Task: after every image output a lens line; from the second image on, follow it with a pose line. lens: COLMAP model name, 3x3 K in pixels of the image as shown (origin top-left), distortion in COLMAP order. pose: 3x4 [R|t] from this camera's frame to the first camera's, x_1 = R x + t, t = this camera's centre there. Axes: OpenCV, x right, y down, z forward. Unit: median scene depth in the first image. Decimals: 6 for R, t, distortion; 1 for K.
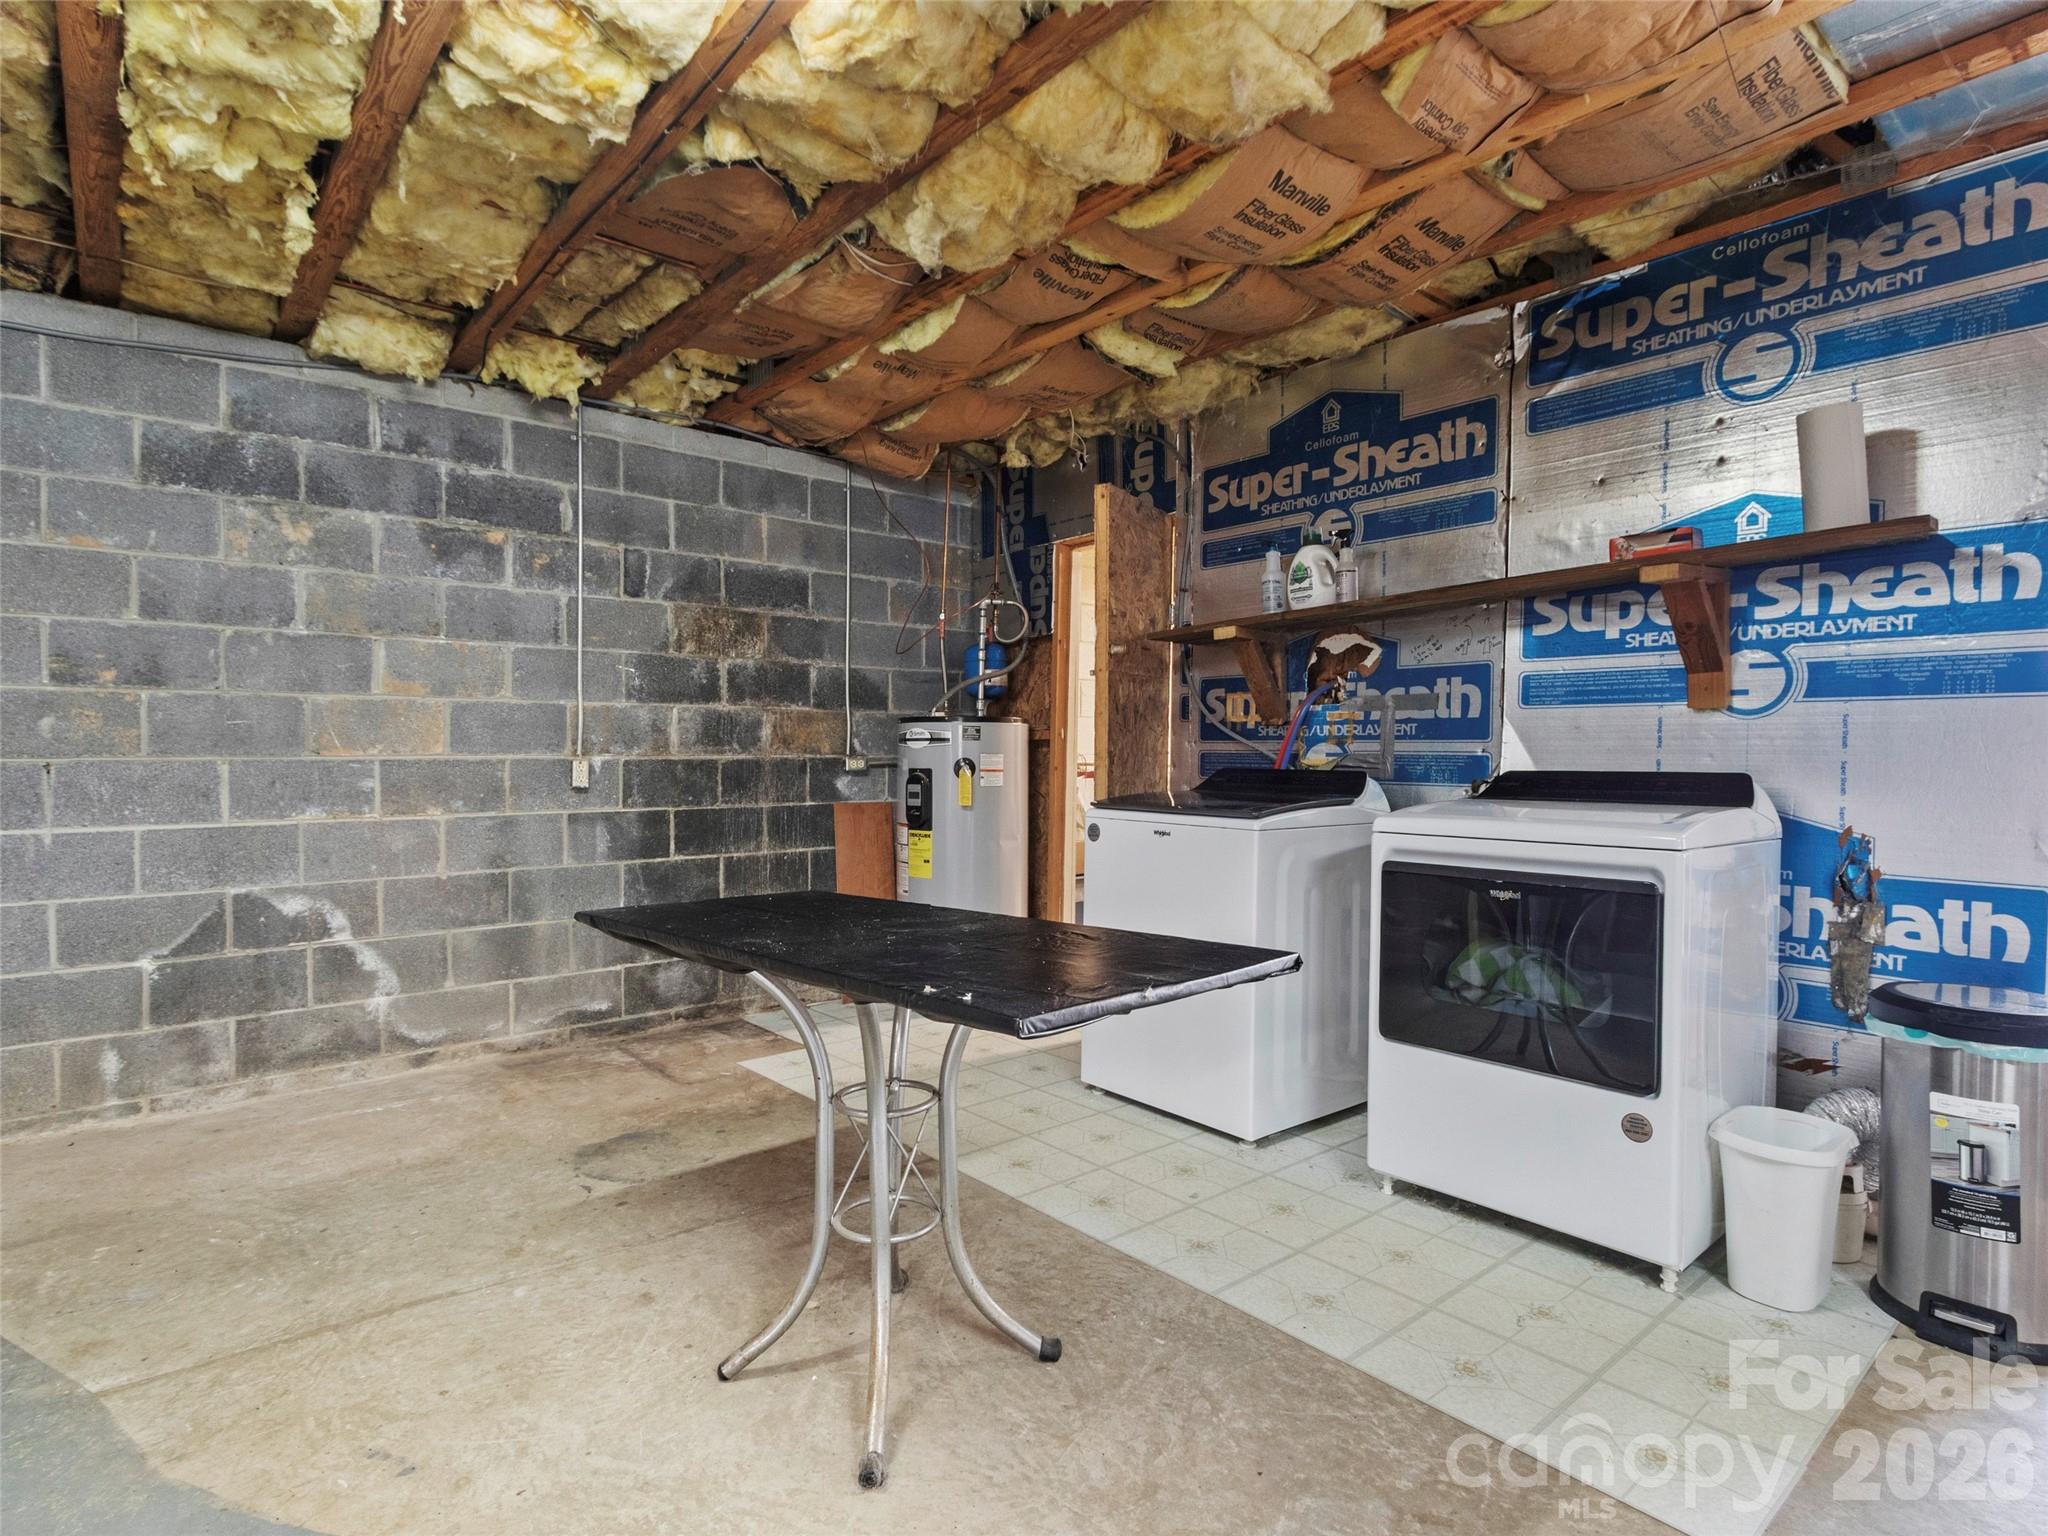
lens RADIAL K [[1060.5, 0, 1011.5], [0, 1060.5, 782.4], [0, 0, 1]] dist [0.002776, -0.000515]
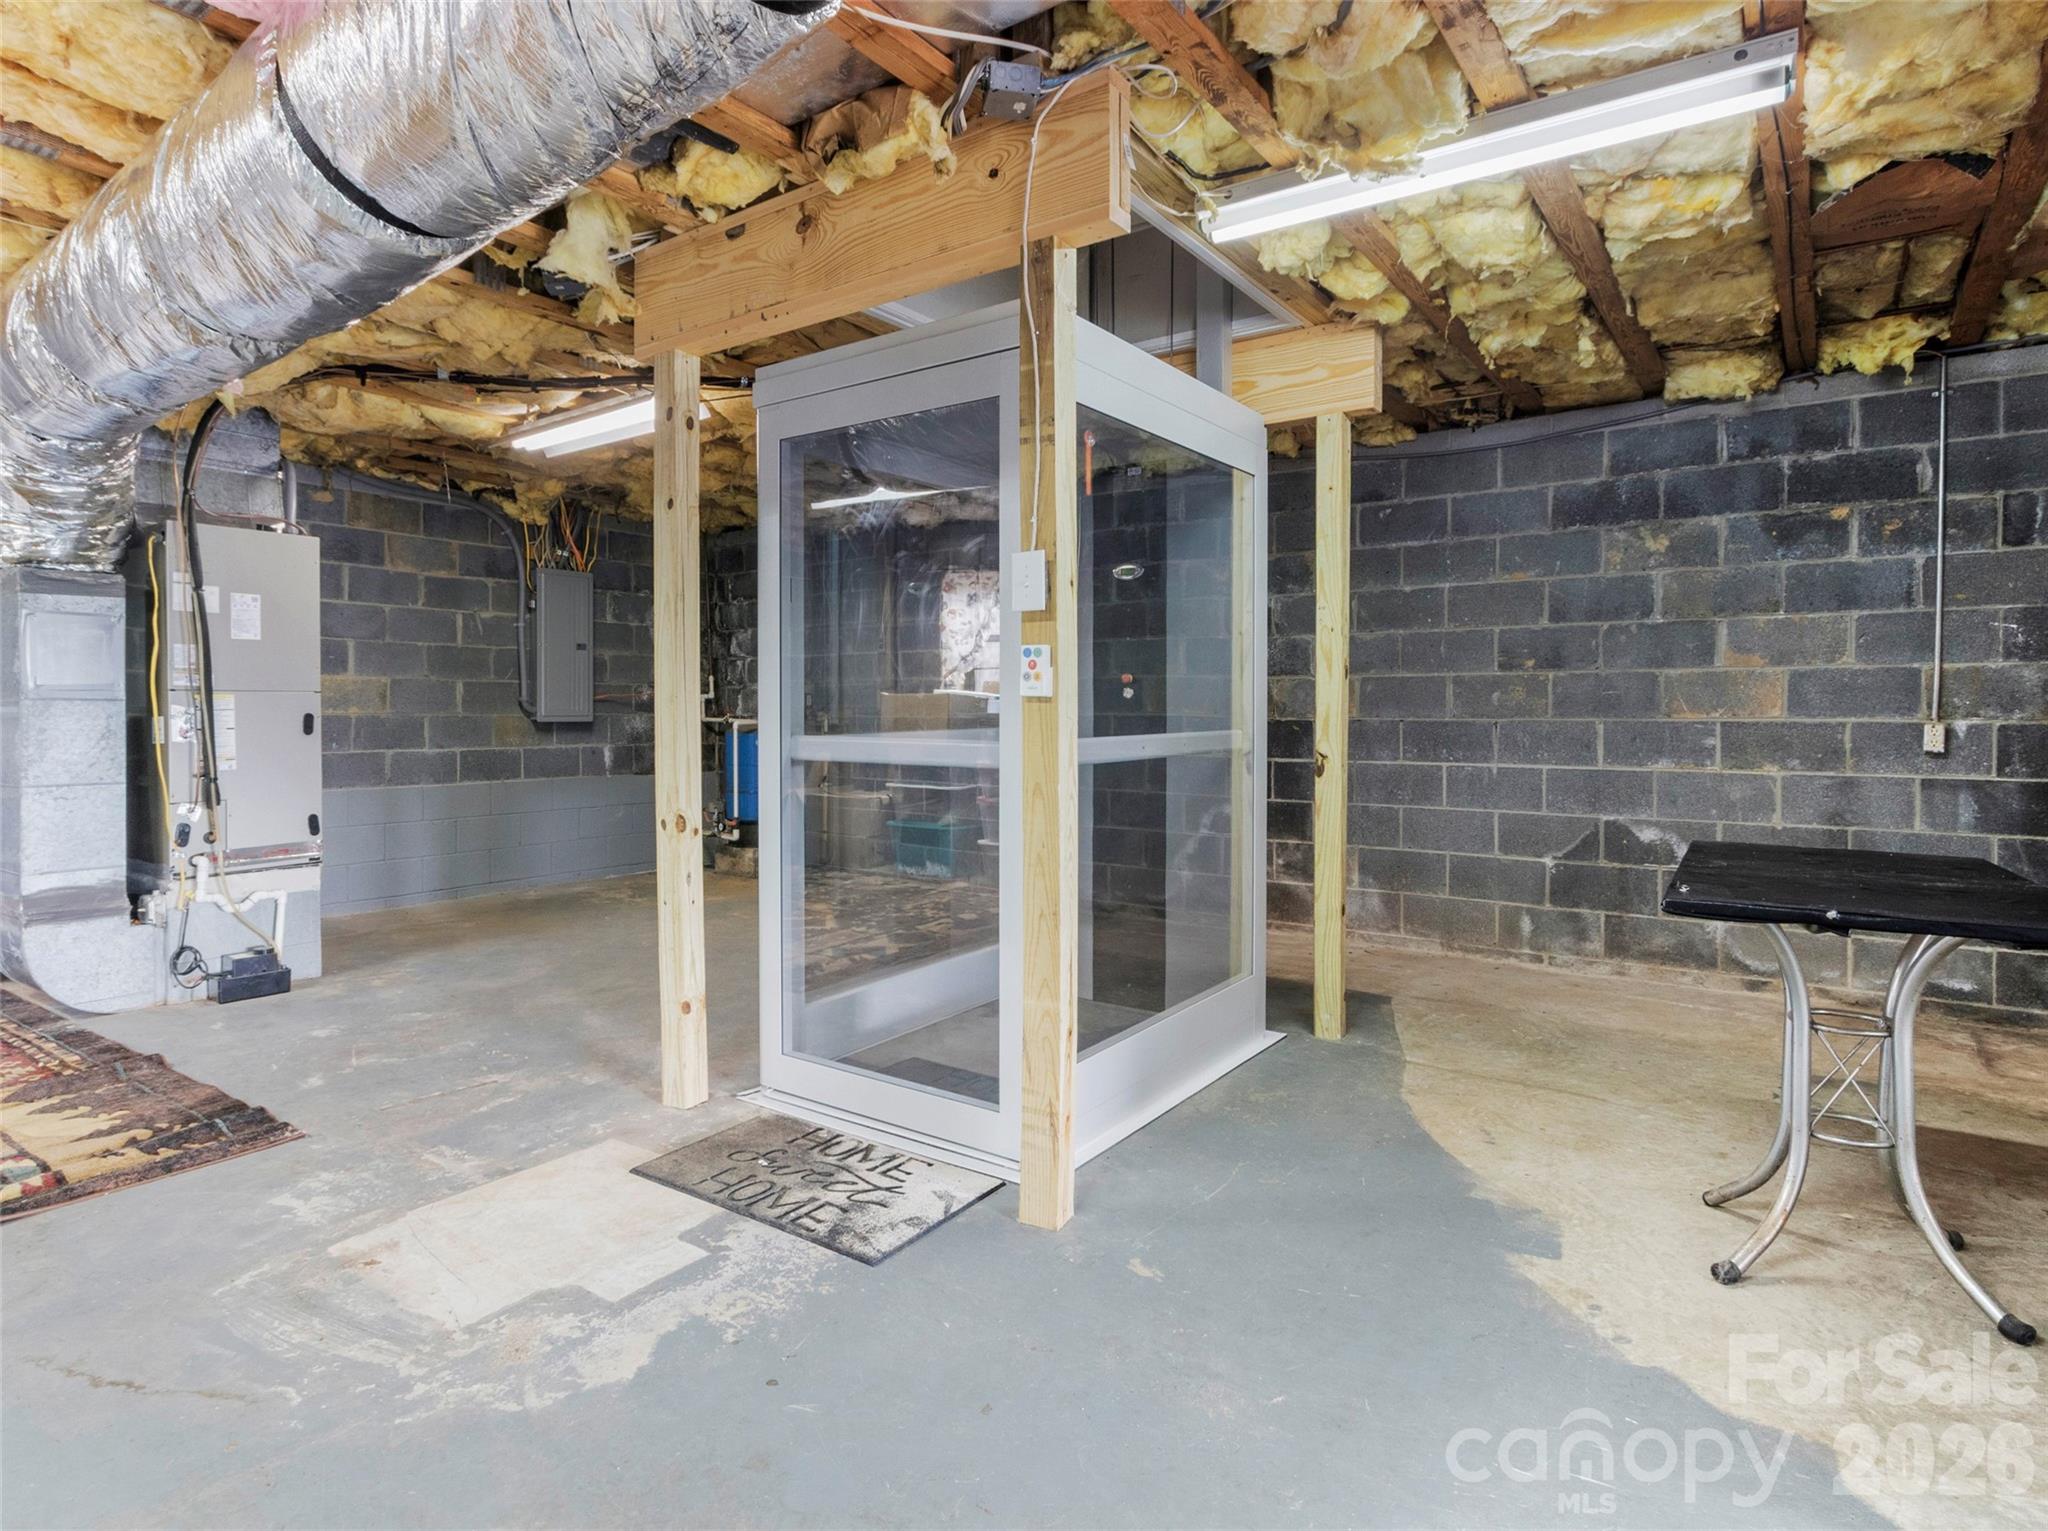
lens RADIAL K [[1060.5, 0, 1011.5], [0, 1060.5, 779.9], [0, 0, 1]] dist [0.002776, -0.000515]
pose [[0.257191, 0.061933, -0.964374, 0.363599], [-0.030498, 0.997967, 0.055956, 0.001614], [0.965879, 0.015020, 0.258557, -0.077668]]
